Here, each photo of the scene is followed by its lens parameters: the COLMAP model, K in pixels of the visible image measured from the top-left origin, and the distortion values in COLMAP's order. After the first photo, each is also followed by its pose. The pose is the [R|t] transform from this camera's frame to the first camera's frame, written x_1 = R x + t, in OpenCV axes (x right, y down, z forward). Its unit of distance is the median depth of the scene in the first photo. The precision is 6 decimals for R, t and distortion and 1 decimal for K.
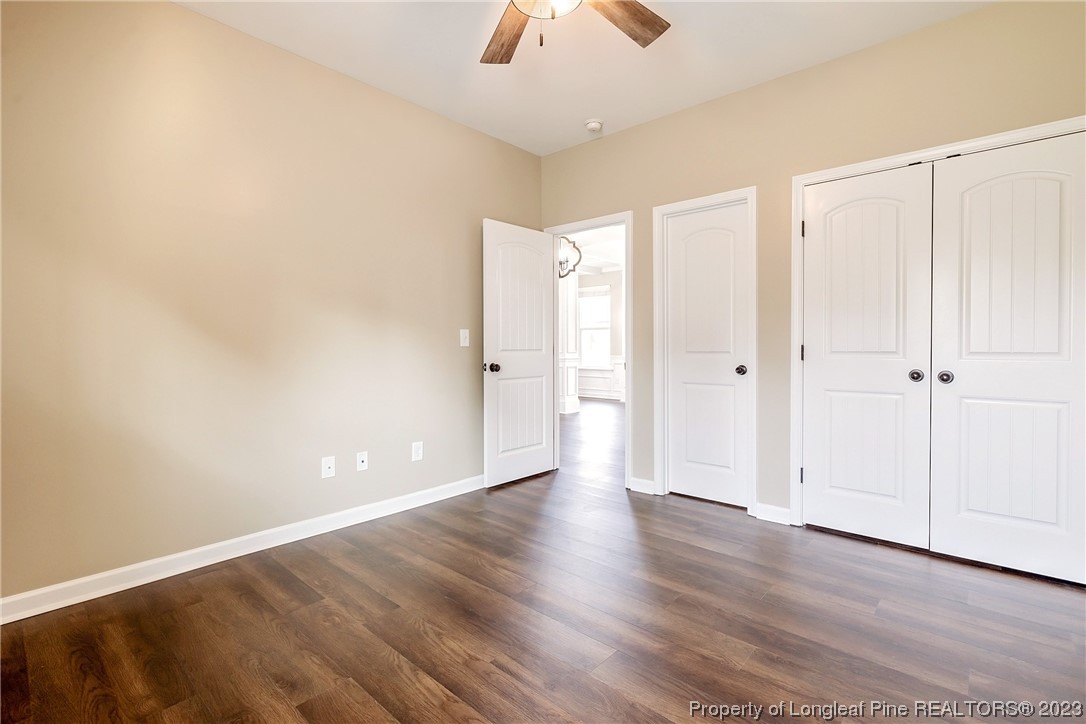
lens RADIAL K [[486.7, 0, 535.7], [0, 486.7, 354.2], [0, 0, 1]] dist [-0.000113, 0.000242]
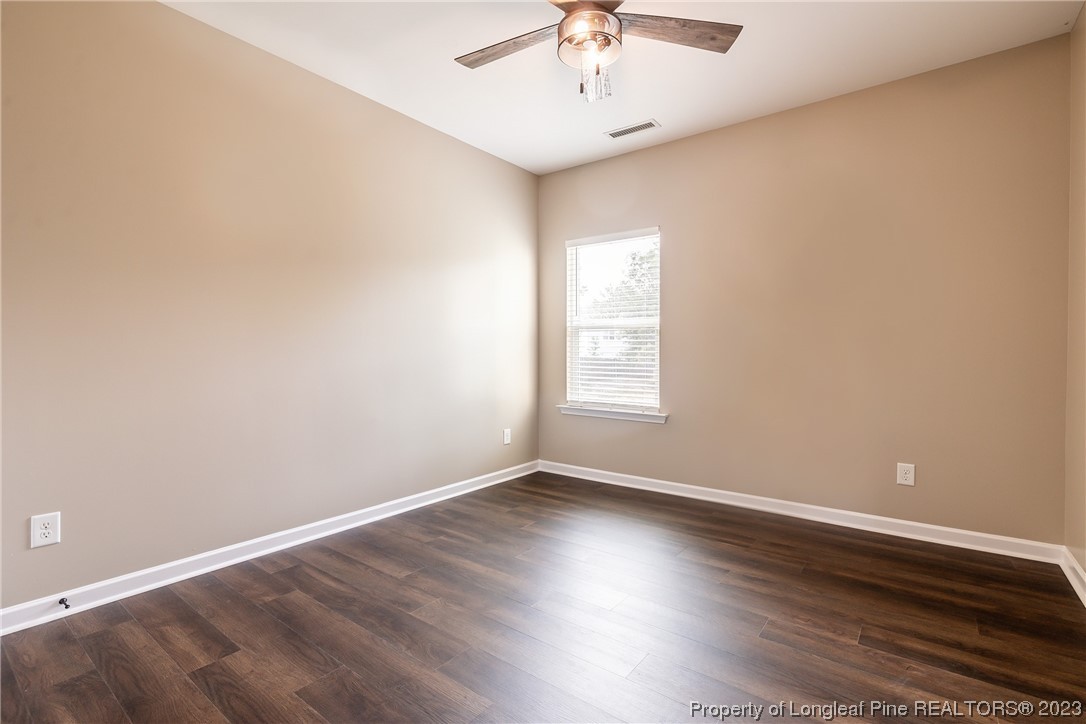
lens RADIAL K [[486.7, 0, 535.7], [0, 486.7, 354.2], [0, 0, 1]] dist [-0.000113, 0.000242]
pose [[-0.997101, 0.002292, -0.076055, 0.221117], [0.000991, 0.999853, 0.017135, -0.028785], [0.076083, 0.017010, -0.996956, 1.974823]]
